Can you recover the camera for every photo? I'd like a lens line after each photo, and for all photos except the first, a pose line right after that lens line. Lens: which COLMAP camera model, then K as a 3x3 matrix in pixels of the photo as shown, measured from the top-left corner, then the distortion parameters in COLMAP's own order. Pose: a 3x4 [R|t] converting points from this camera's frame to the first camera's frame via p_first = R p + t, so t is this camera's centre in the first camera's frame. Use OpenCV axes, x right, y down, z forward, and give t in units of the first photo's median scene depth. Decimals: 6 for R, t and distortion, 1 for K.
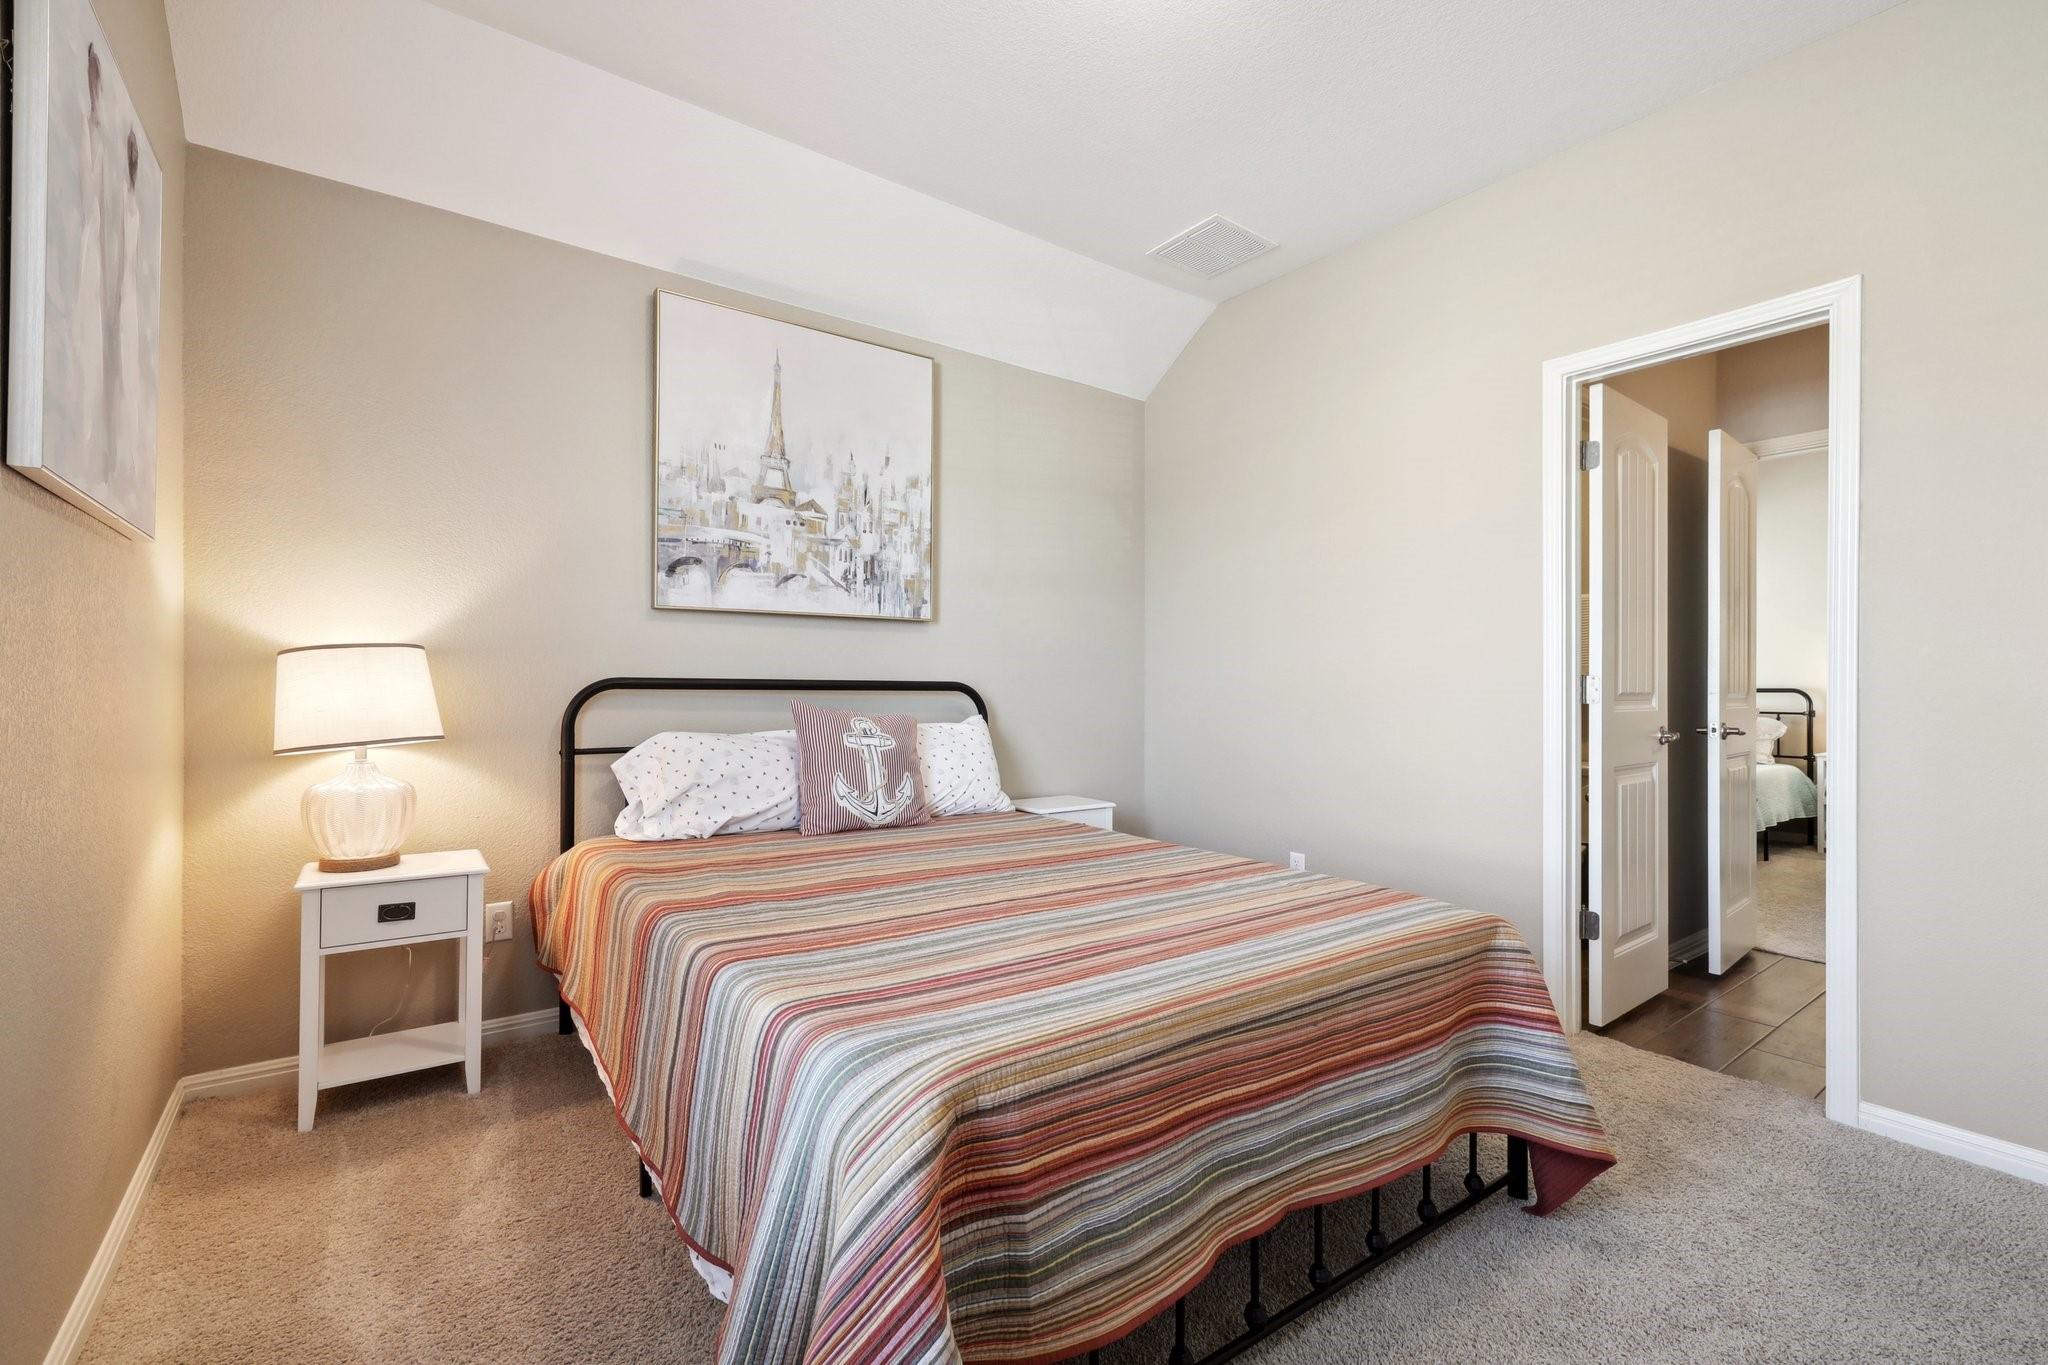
lens RADIAL K [[876.0, 0, 1022.1], [0, 876.0, 684.7], [0, 0, 1]] dist [0.001700, 0.000222]
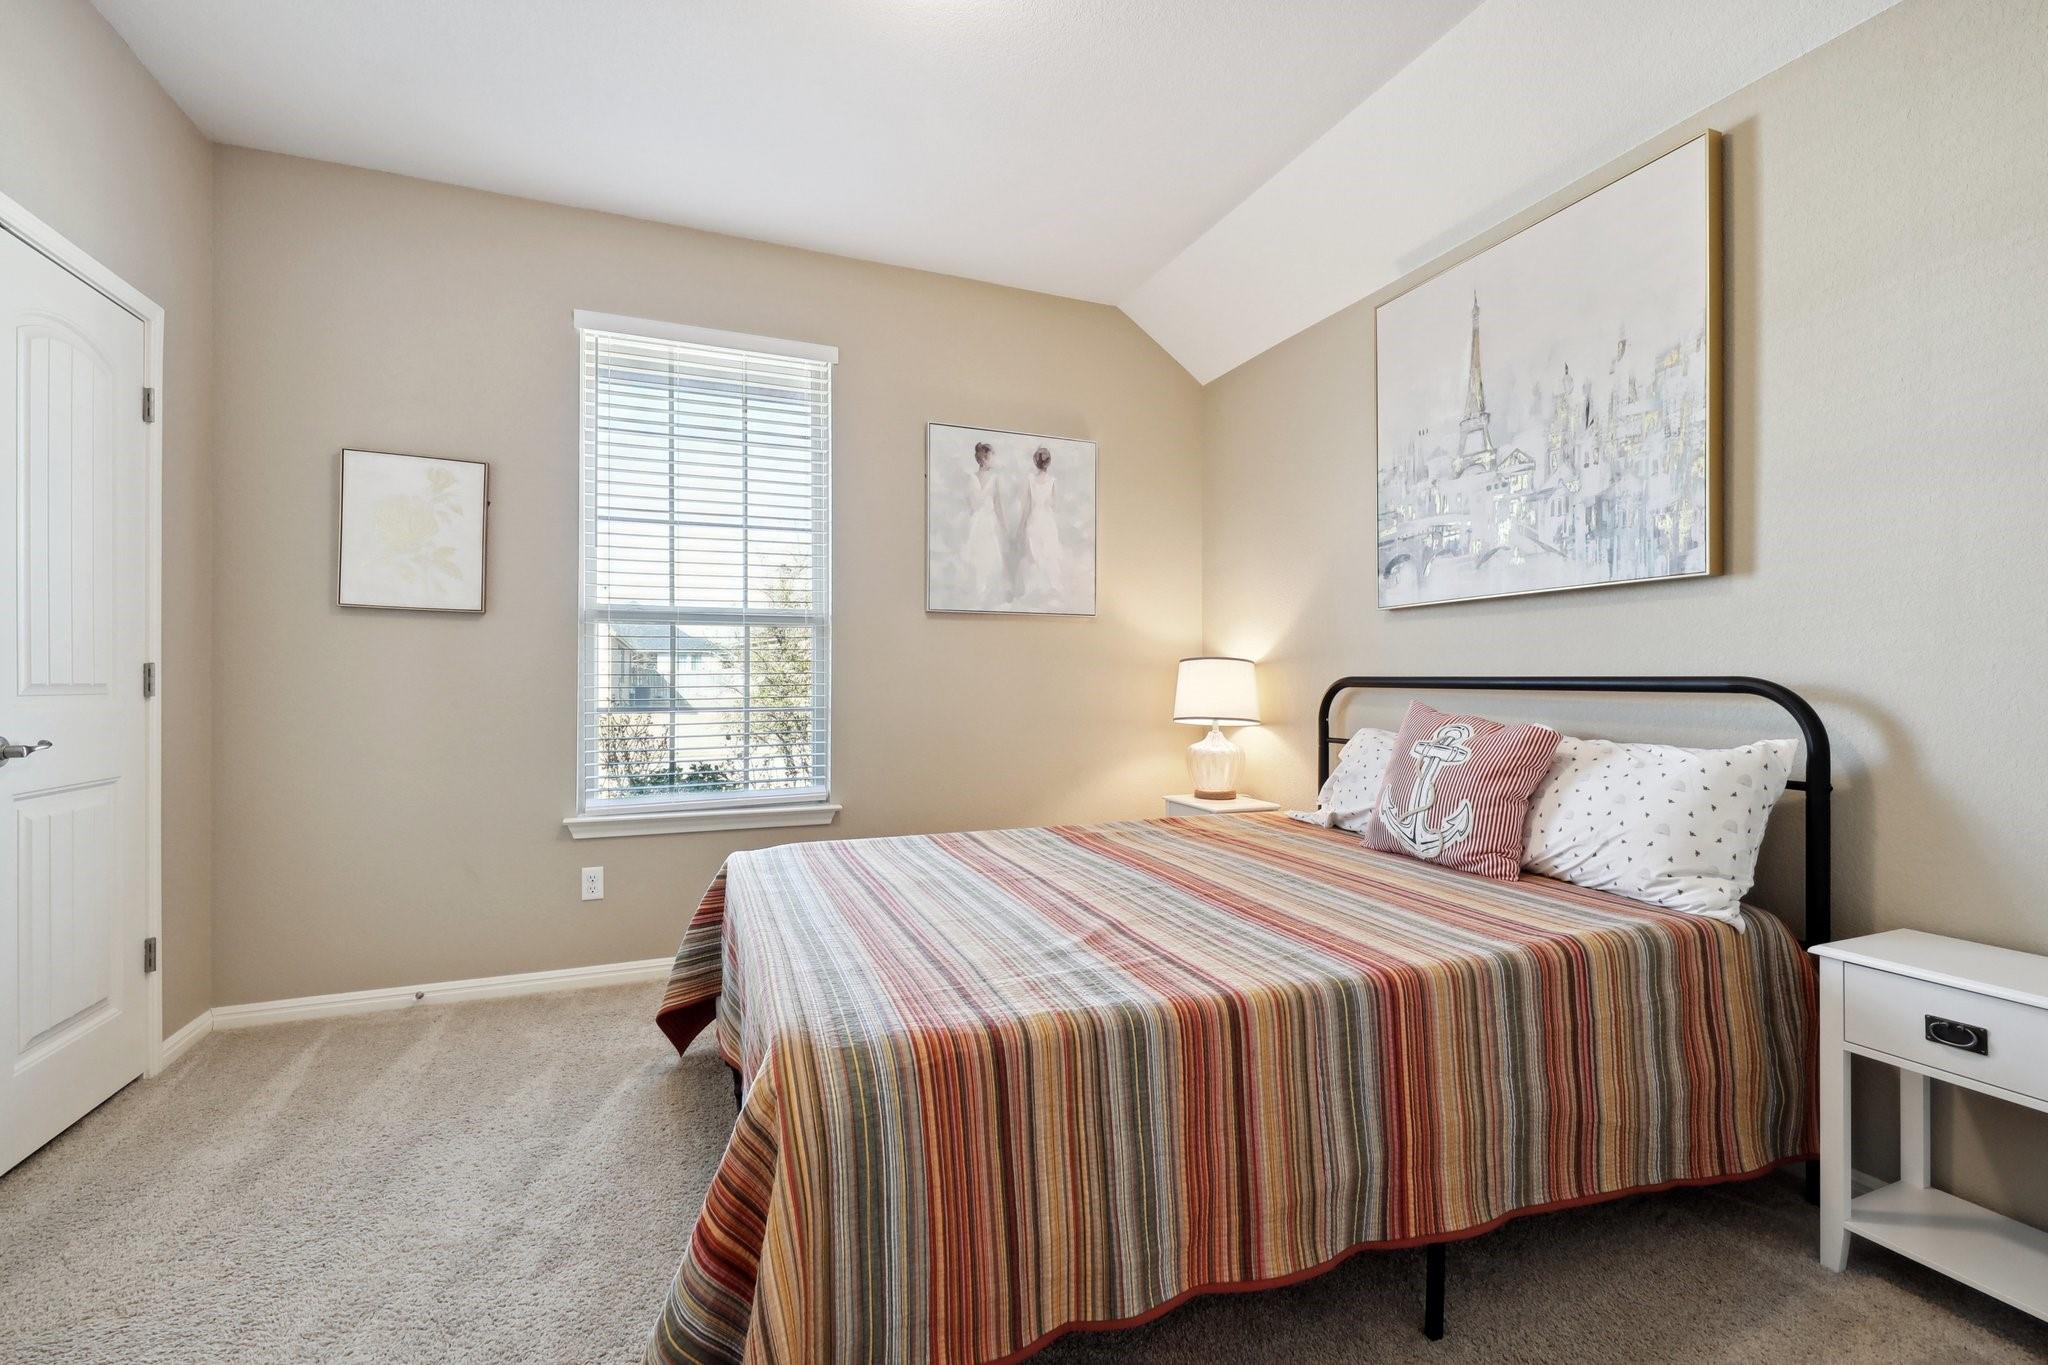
lens RADIAL K [[876.0, 0, 1017.4], [0, 876.0, 682.5], [0, 0, 1]] dist [0.001700, 0.000222]
pose [[-0.236764, -0.004843, -0.971555, 0.654360], [0.001278, 0.999985, -0.005296, 0.003681], [0.971566, -0.002496, -0.236755, 0.767806]]
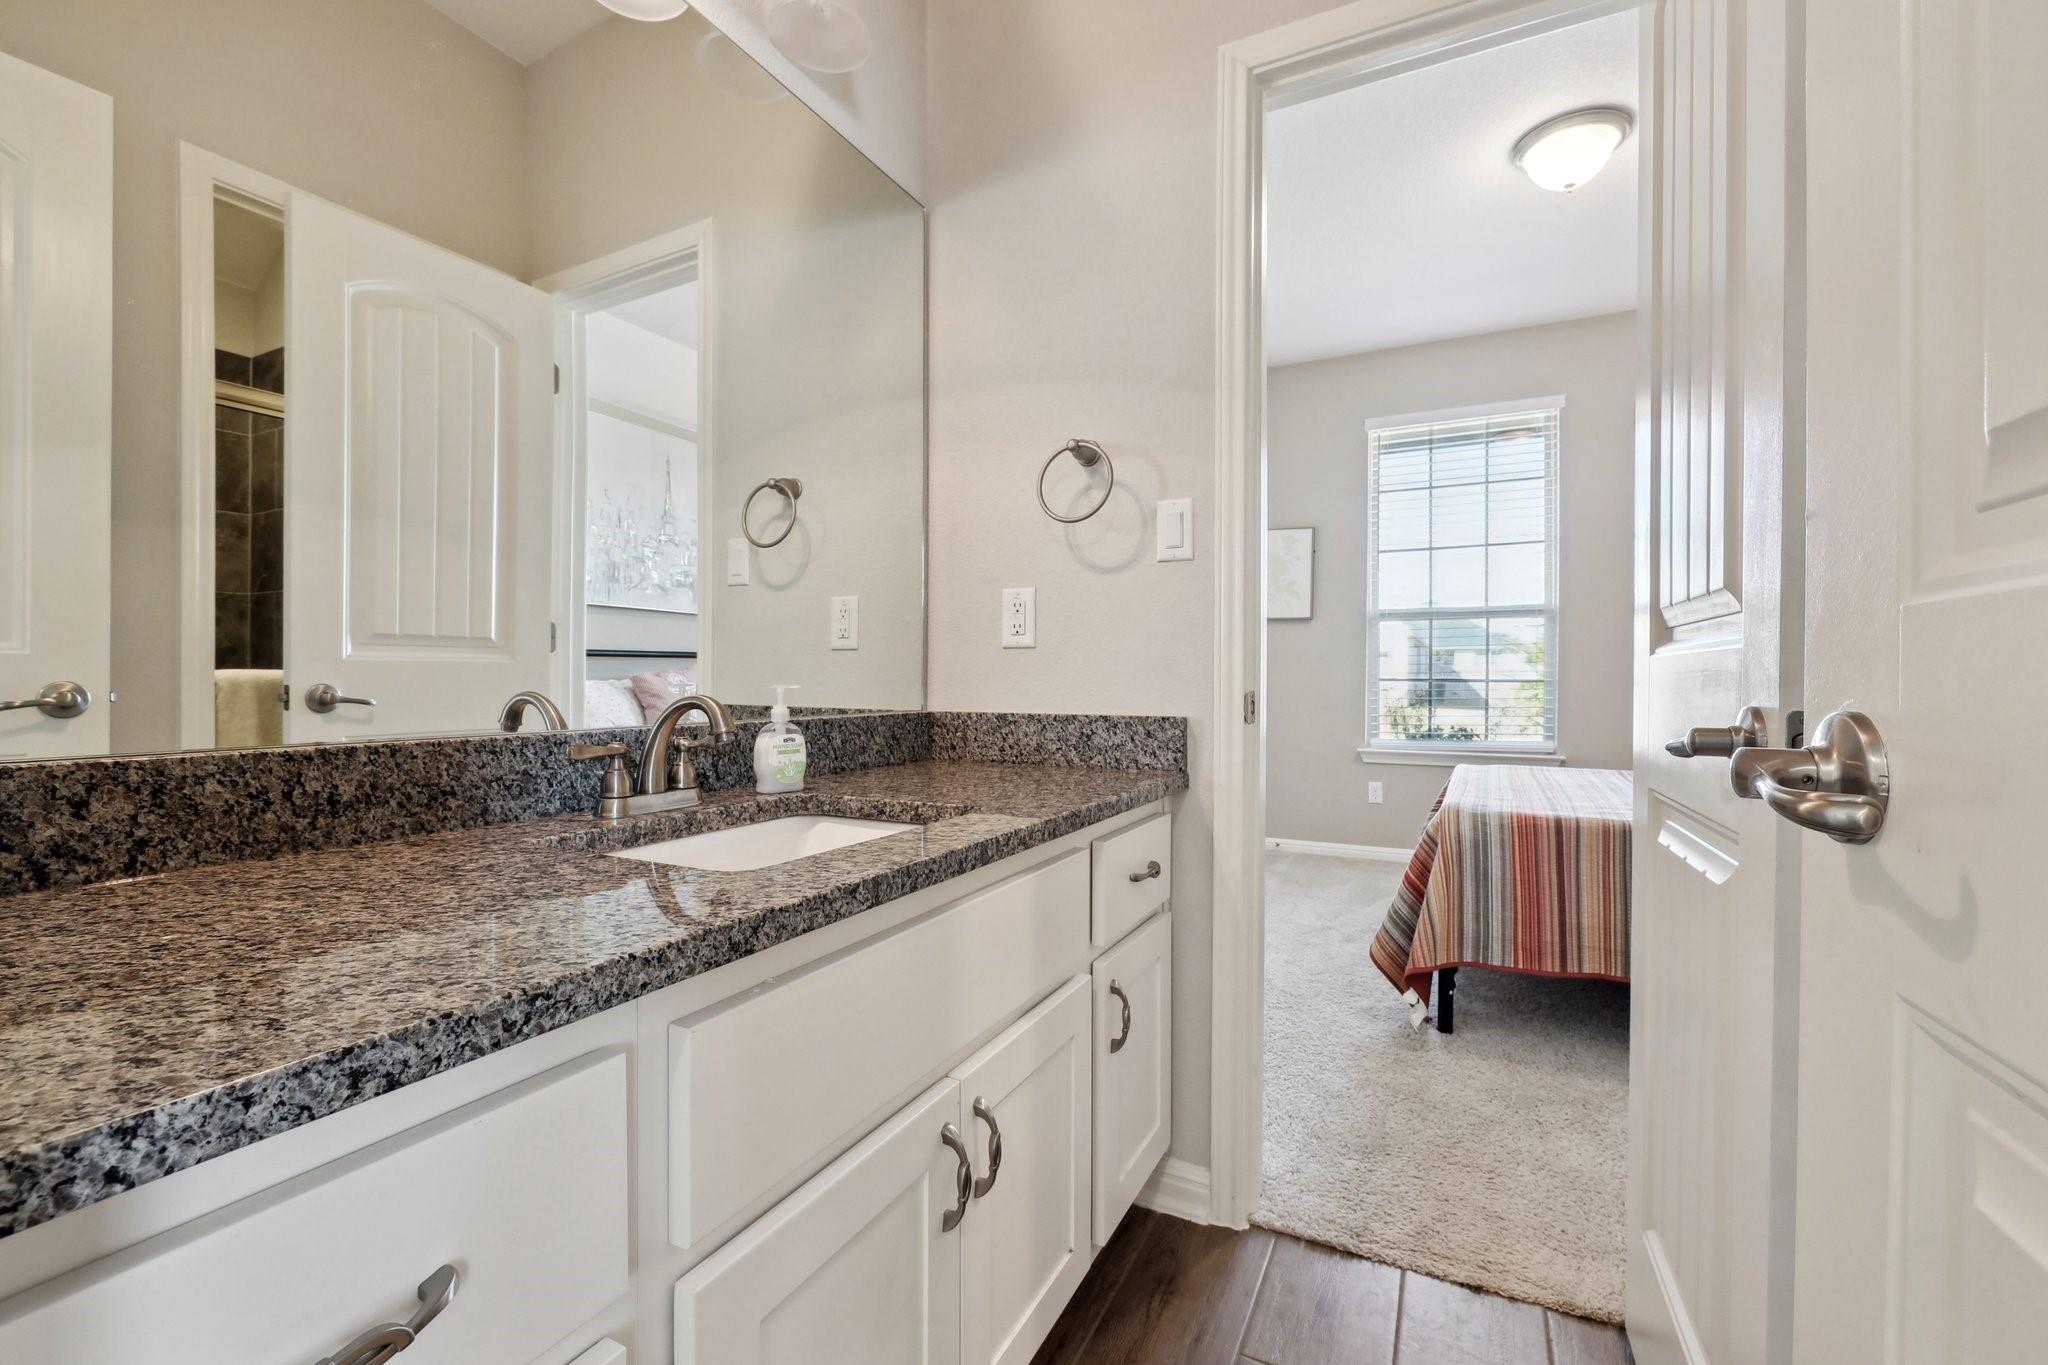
lens RADIAL K [[876.0, 0, 1018.4], [0, 876.0, 676.7], [0, 0, 1]] dist [0.001700, 0.000222]
pose [[-0.888849, -0.010005, -0.458091, 1.365173], [-0.006949, 0.999941, -0.008357, 0.073543], [0.458148, -0.004245, -0.888866, 1.420626]]
